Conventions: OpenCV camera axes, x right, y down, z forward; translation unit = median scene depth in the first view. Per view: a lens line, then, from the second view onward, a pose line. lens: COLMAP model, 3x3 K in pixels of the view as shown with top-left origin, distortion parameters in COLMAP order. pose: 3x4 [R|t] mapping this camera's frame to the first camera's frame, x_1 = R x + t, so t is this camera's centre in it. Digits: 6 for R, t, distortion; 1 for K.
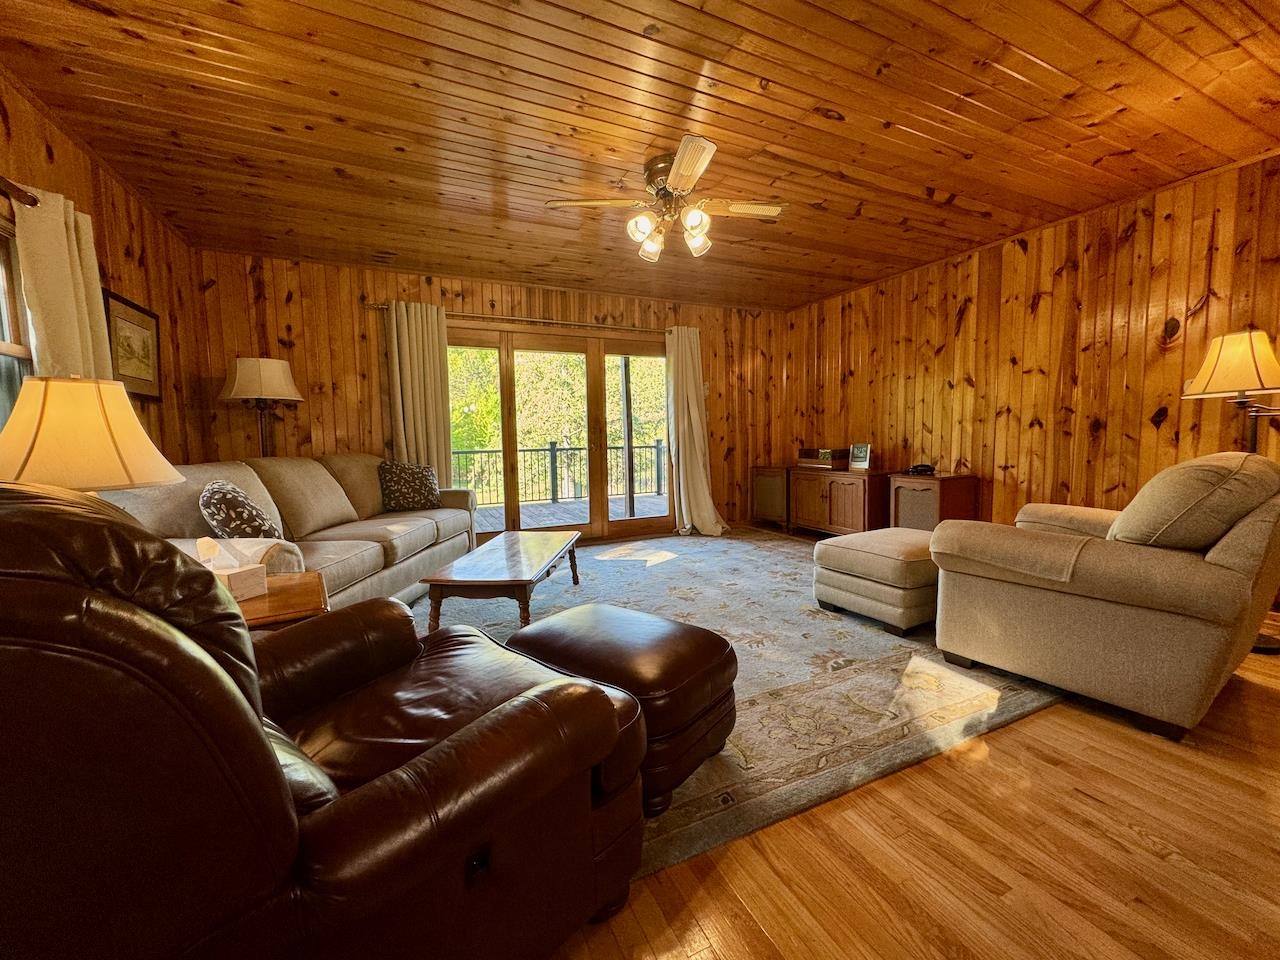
lens RADIAL K [[511.2, 0, 640.0], [0, 511.2, 480.0], [0, 0, 1]] dist [-0.003000, -0.000369]
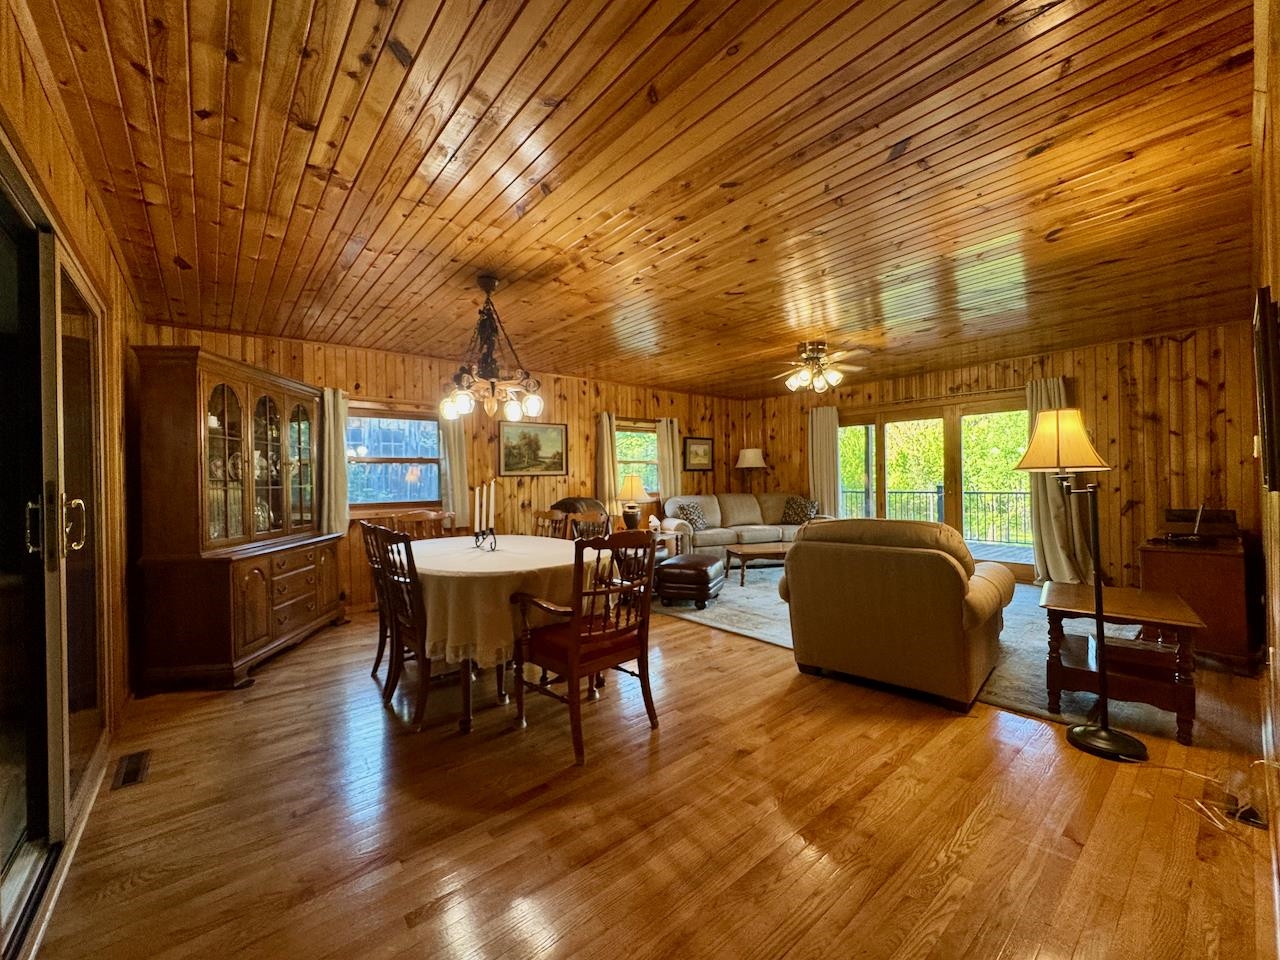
lens RADIAL K [[511.2, 0, 640.0], [0, 511.2, 480.0], [0, 0, 1]] dist [-0.003000, -0.000369]
pose [[0.263279, 0.013021, -0.964632, 1.139490], [-0.069495, 0.997567, -0.005502, -0.051331], [0.962213, 0.068486, 0.263543, -0.032722]]
